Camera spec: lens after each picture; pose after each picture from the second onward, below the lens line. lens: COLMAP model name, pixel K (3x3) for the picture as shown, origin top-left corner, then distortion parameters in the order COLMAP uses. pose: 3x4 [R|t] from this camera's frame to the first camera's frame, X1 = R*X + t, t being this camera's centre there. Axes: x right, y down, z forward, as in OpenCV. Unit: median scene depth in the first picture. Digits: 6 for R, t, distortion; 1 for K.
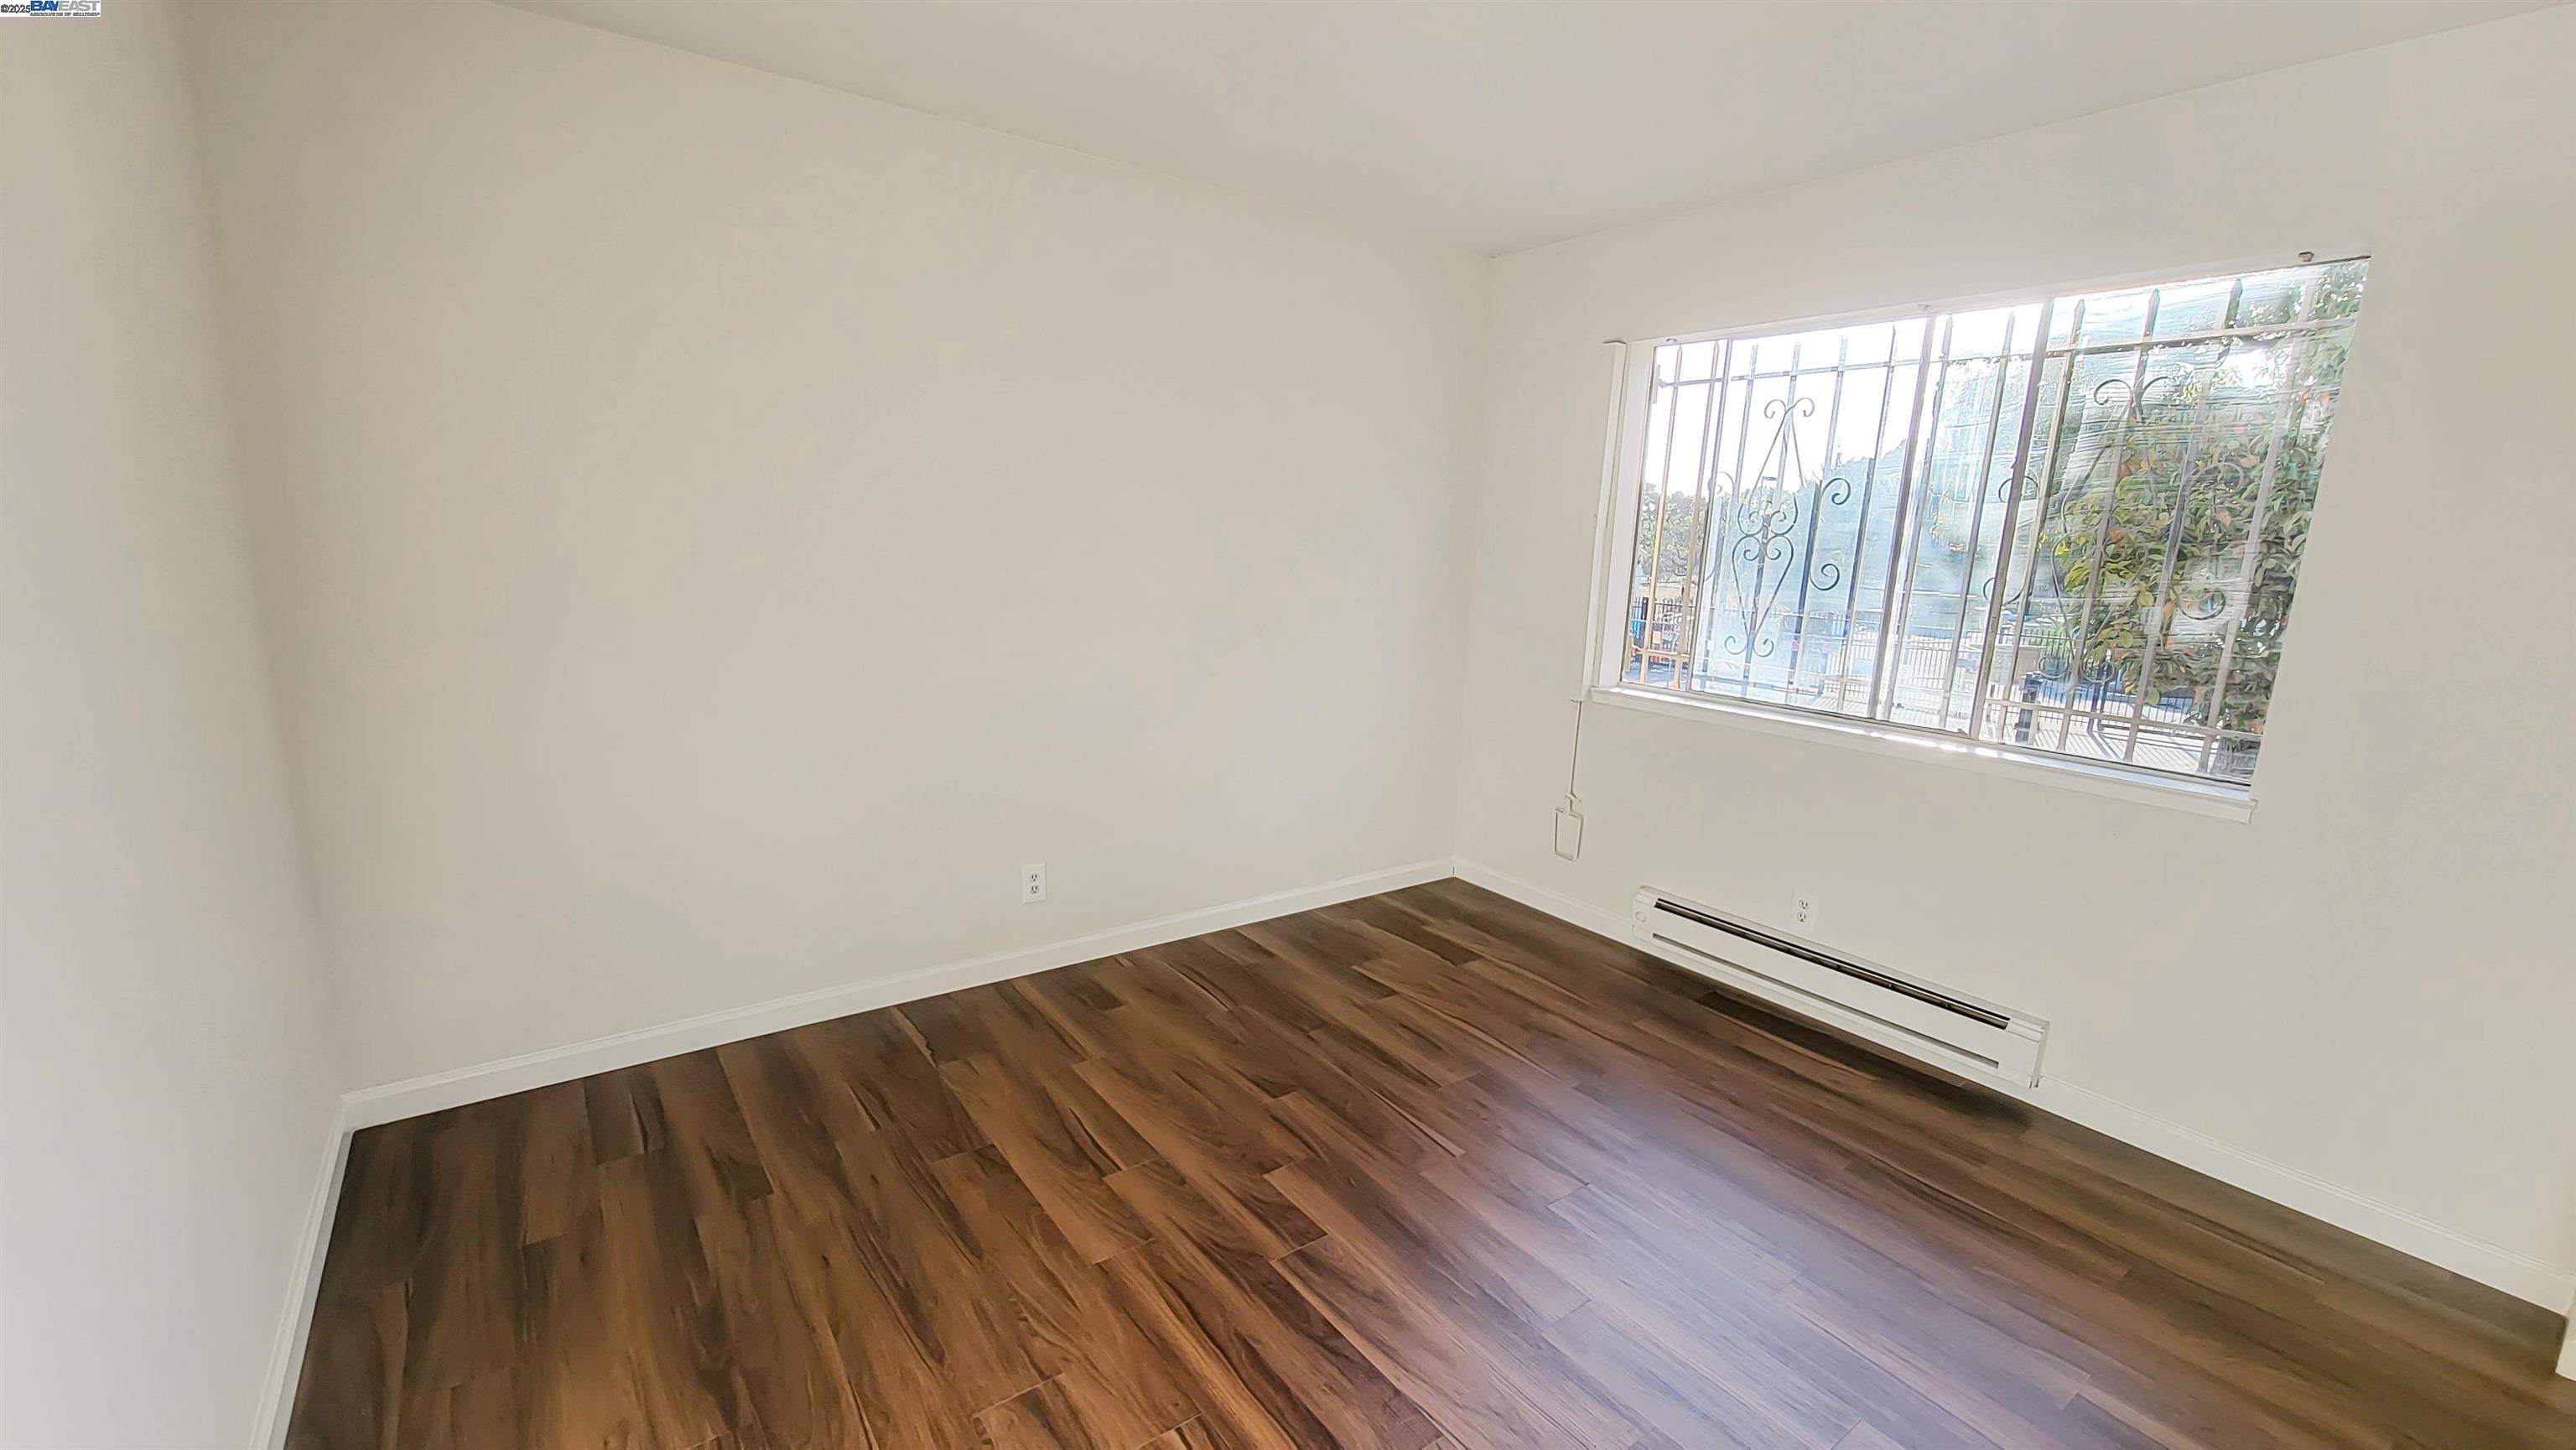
lens RADIAL K [[1054.1, 0, 1274.2], [0, 1054.1, 727.5], [0, 0, 1]] dist [-0.002185, 0.000551]
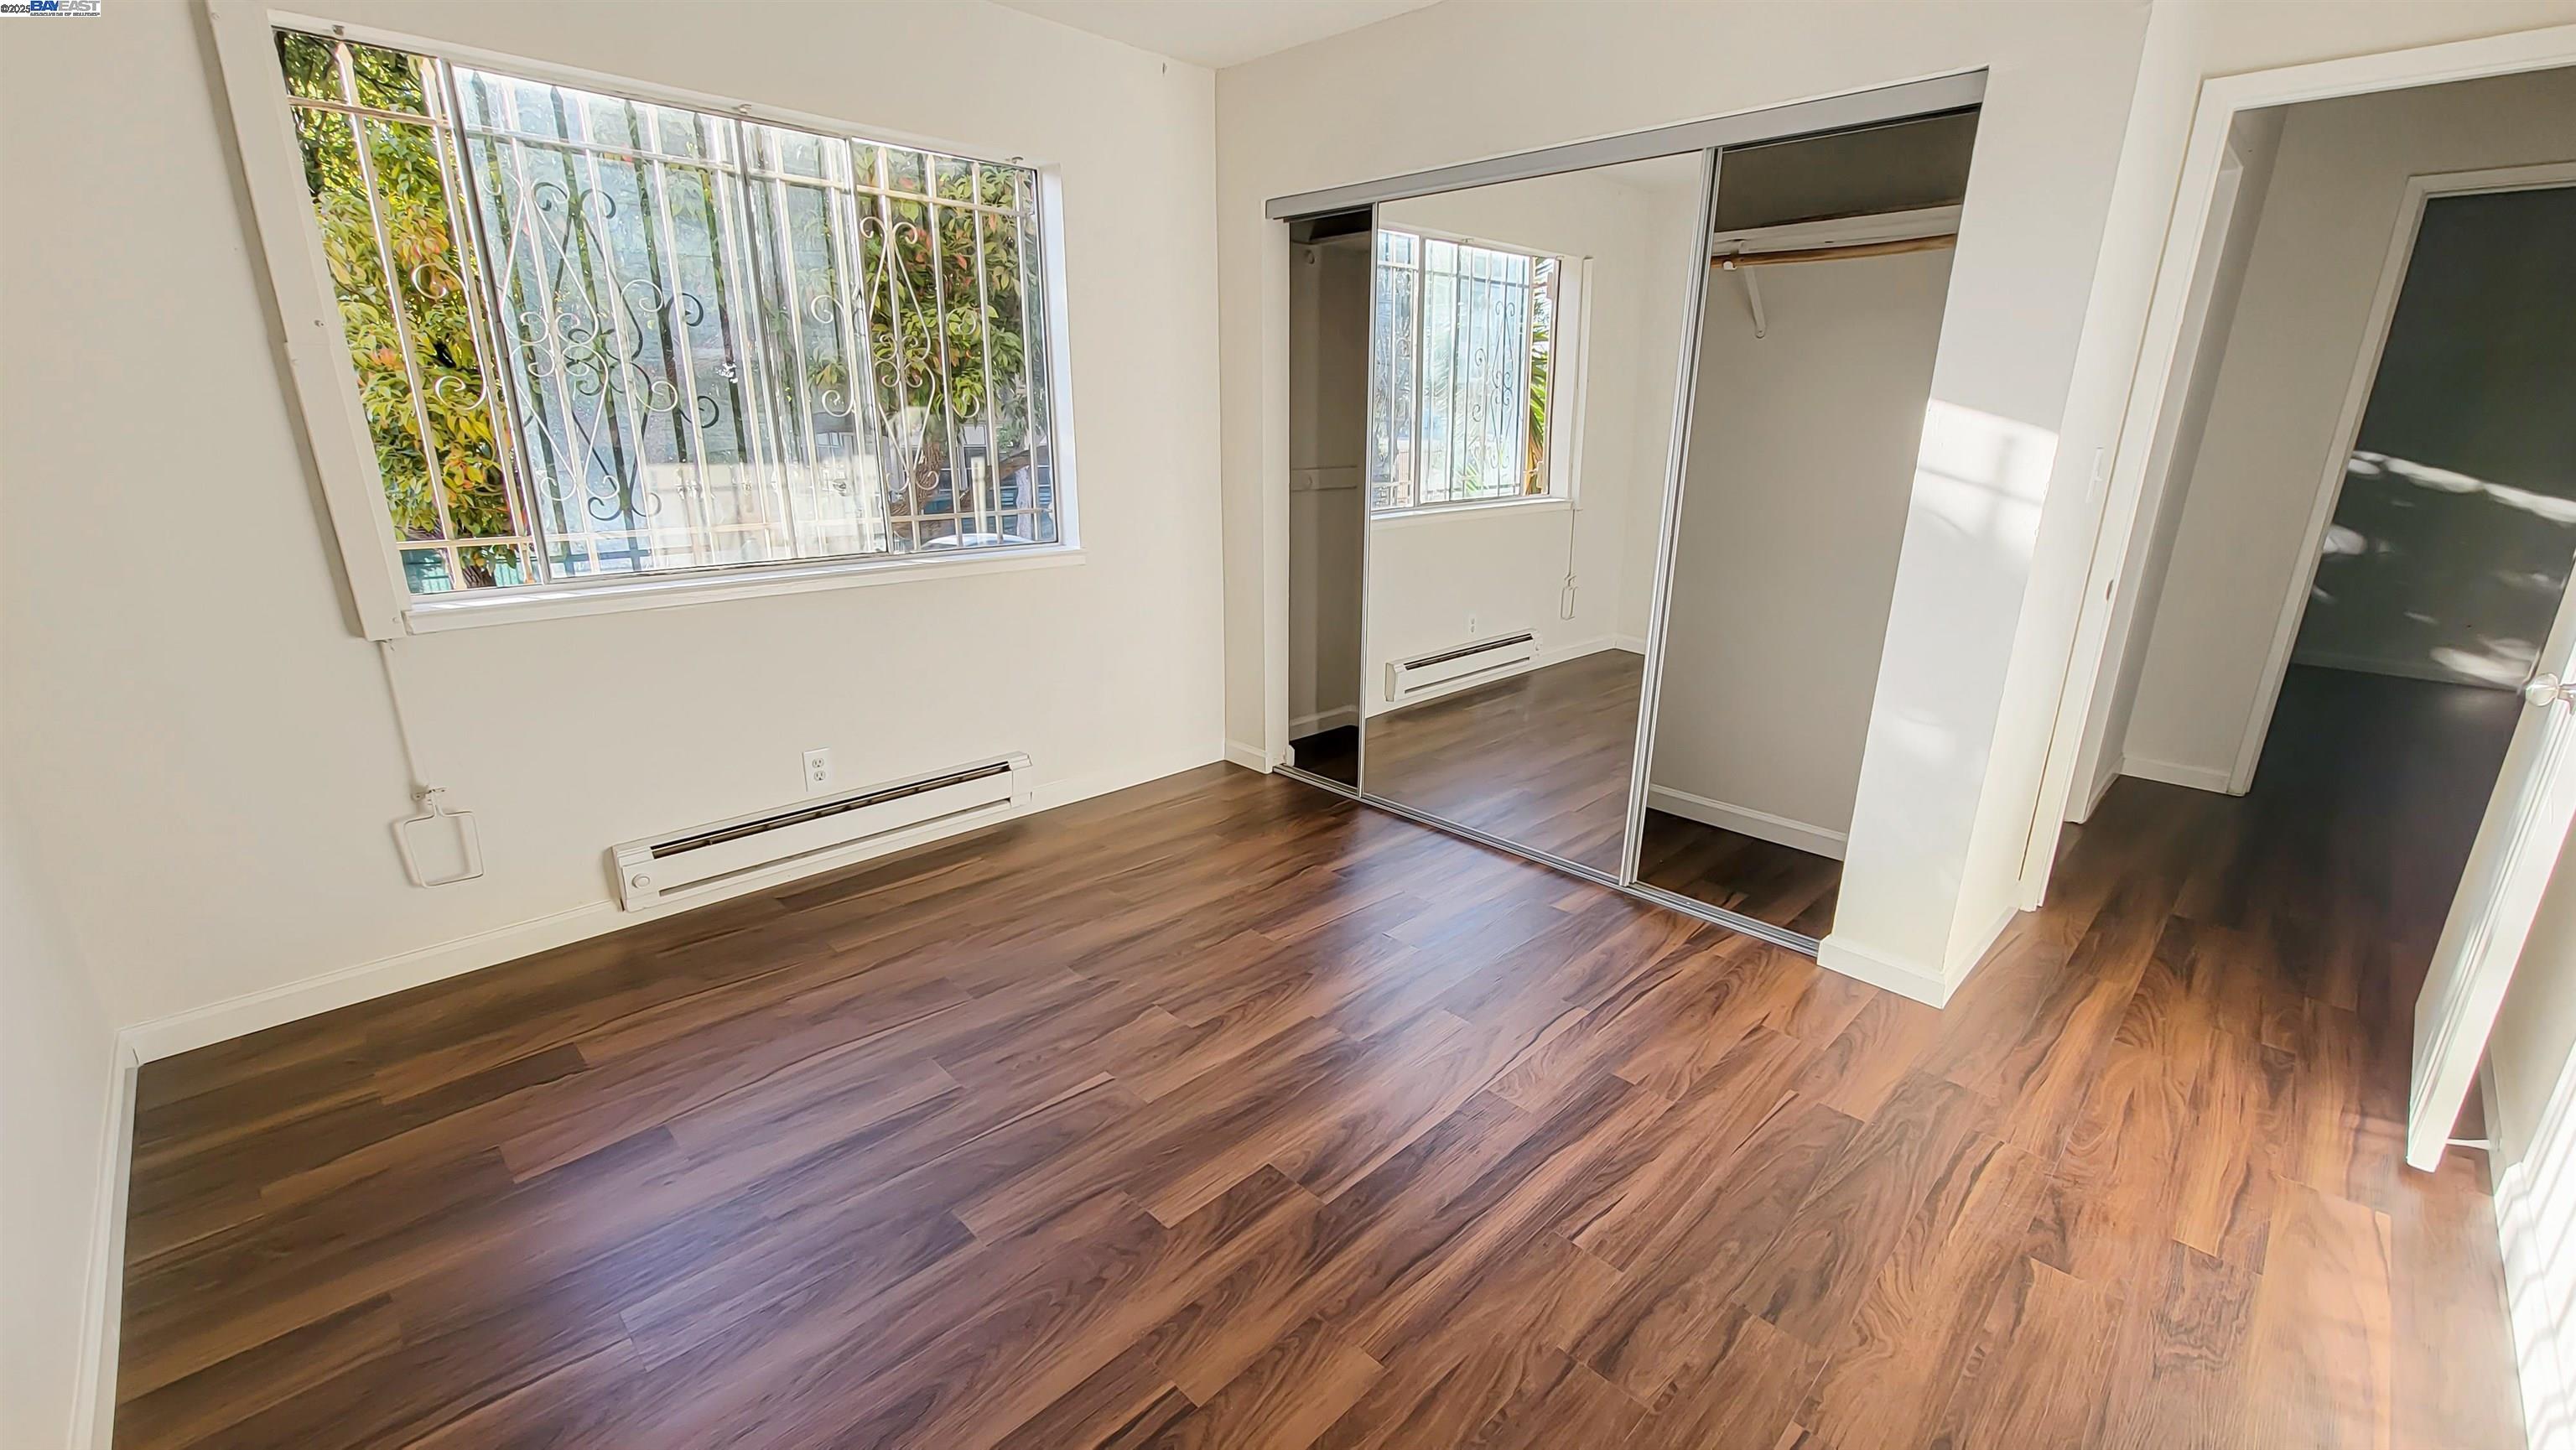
lens RADIAL K [[1054.1, 0, 1298.5], [0, 1054.1, 741.9], [0, 0, 1]] dist [-0.002185, 0.000551]
pose [[-0.158141, -0.330350, 0.930516, -0.636430], [0.166115, 0.920042, 0.354863, -0.164984], [-0.973343, 0.210691, -0.090620, 0.911146]]
